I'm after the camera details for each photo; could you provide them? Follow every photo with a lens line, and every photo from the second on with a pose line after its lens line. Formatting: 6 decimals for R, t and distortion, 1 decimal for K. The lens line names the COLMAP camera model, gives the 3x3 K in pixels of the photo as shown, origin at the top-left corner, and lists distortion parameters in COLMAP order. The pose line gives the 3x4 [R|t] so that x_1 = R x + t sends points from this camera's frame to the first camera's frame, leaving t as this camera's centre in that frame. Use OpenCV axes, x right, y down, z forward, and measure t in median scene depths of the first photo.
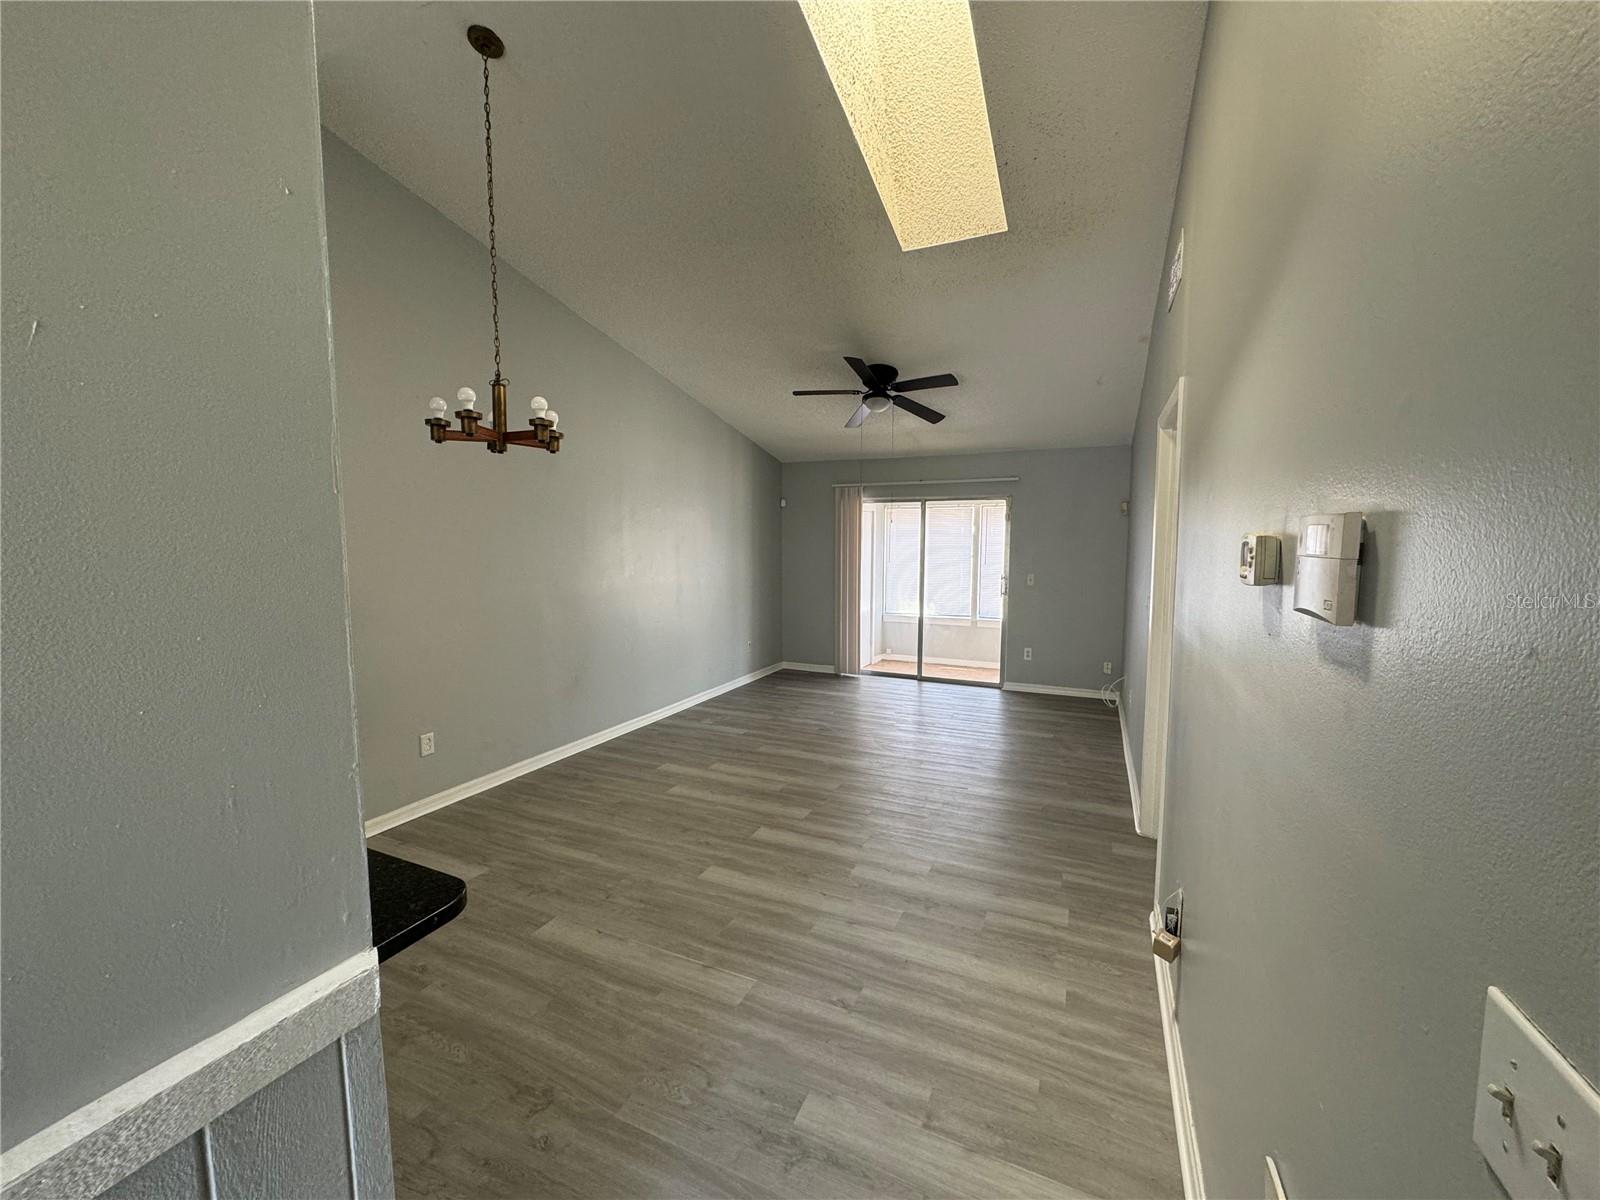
lens RADIAL K [[636.4, 0, 805.4], [0, 636.4, 600.0], [0, 0, 1]] dist [0.001401, -0.000524]
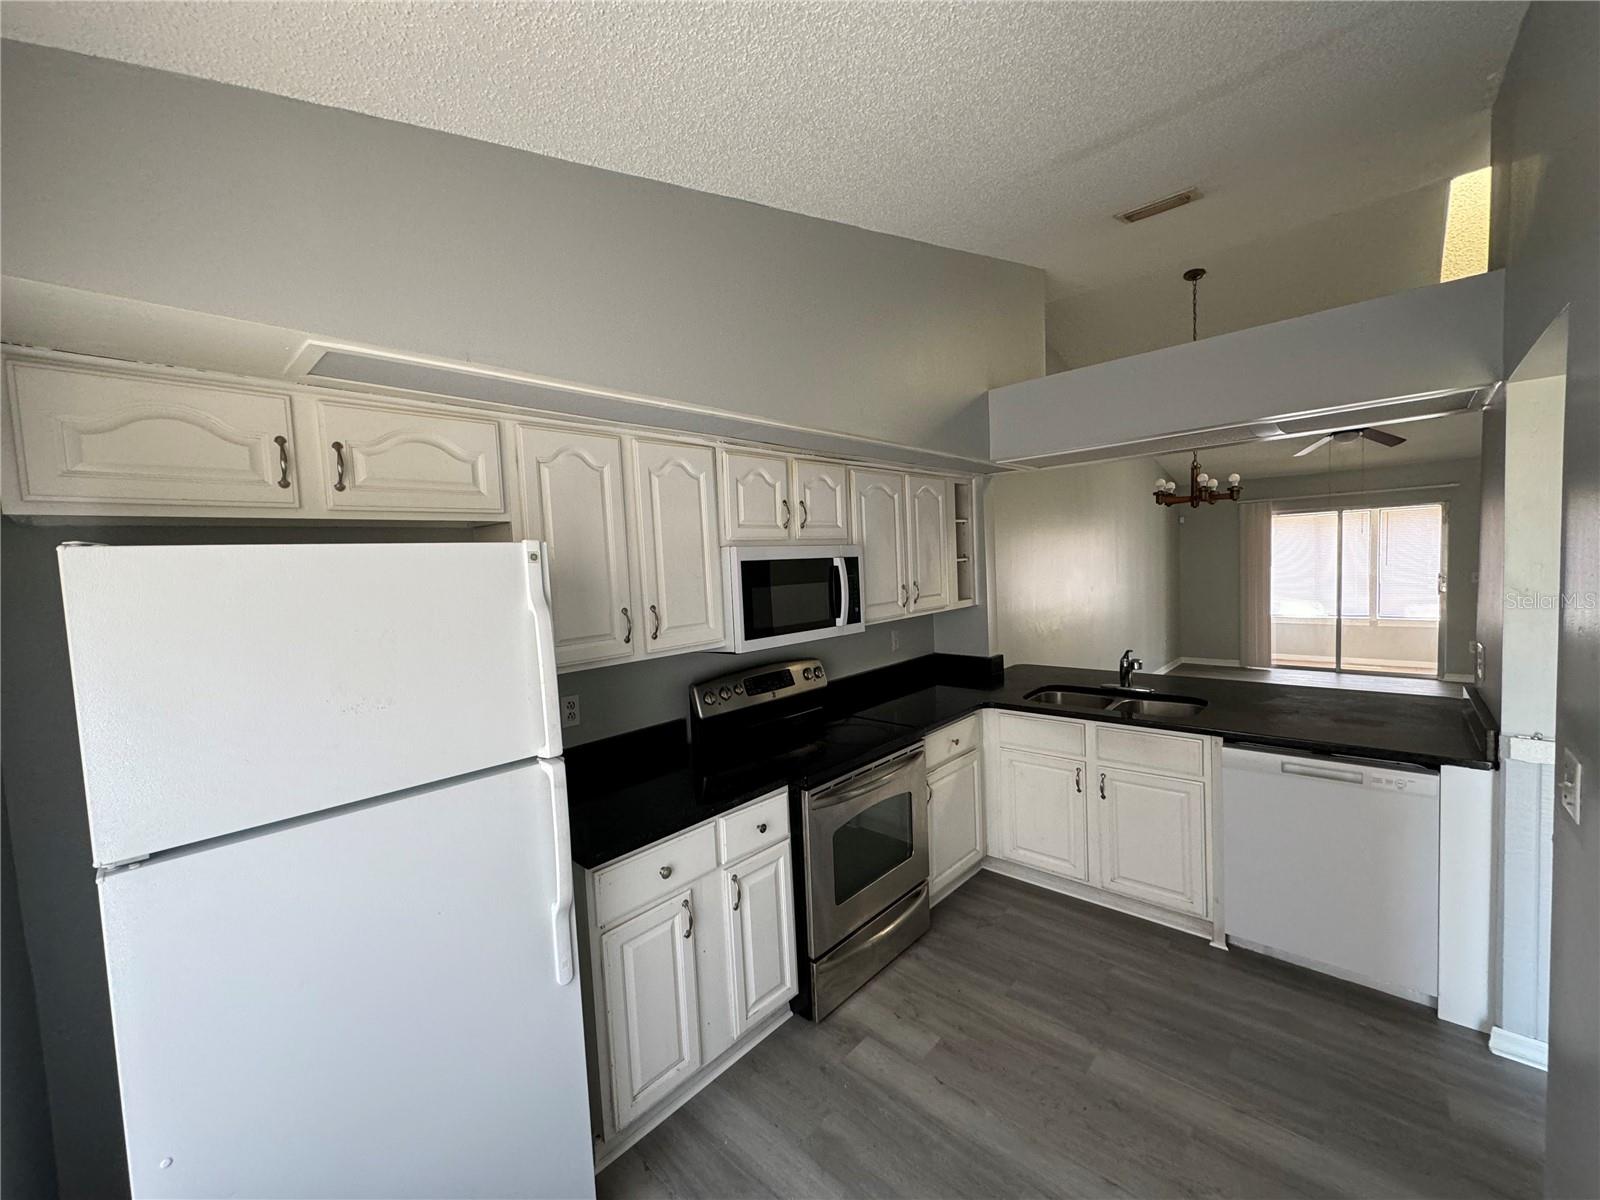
lens RADIAL K [[636.4, 0, 797.3], [0, 636.4, 599.4], [0, 0, 1]] dist [0.001401, -0.000524]
pose [[0.945663, -0.025245, -0.324167, -0.353164], [0.016798, 0.999443, -0.028829, 0.016061], [0.324714, 0.021817, 0.945560, -0.353849]]
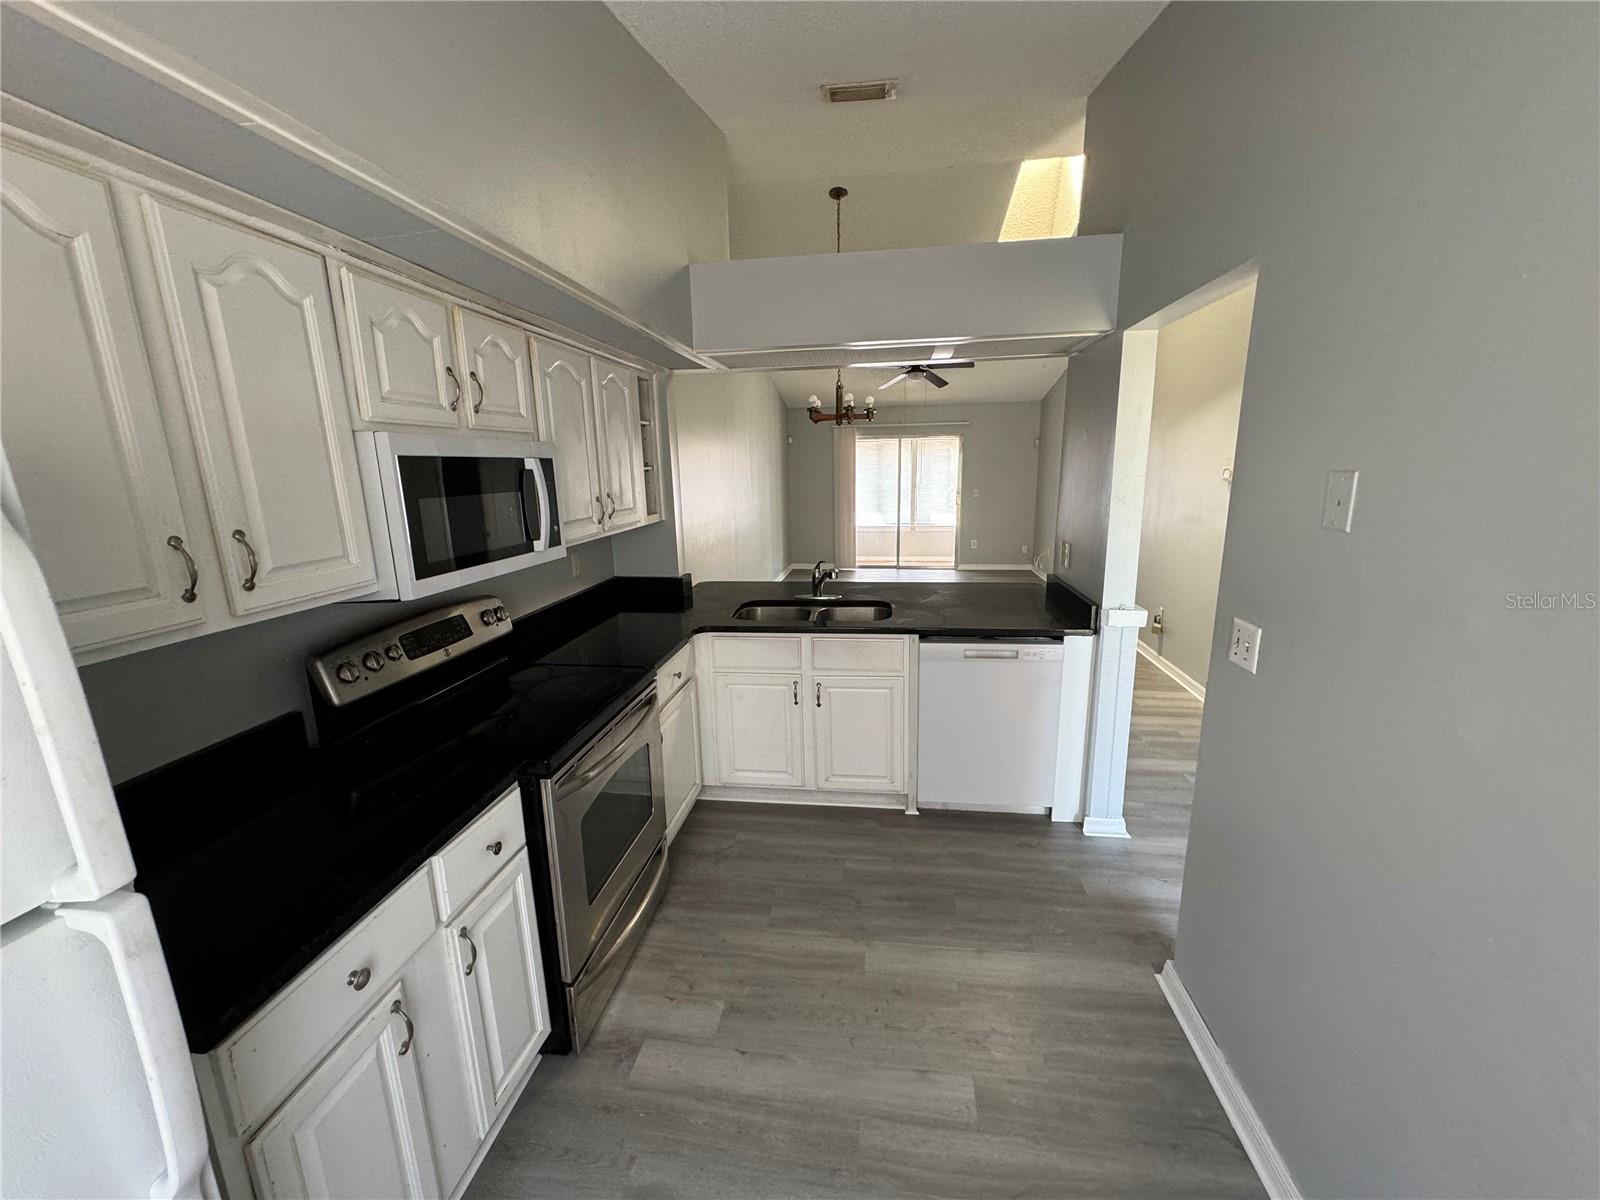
lens RADIAL K [[636.4, 0, 800.9], [0, 636.4, 600.1], [0, 0, 1]] dist [0.001401, -0.000524]
pose [[0.958369, -0.079958, 0.274110, -0.426073], [0.047810, 0.991375, 0.122025, 0.013876], [-0.281502, -0.103840, 0.953926, -0.289108]]
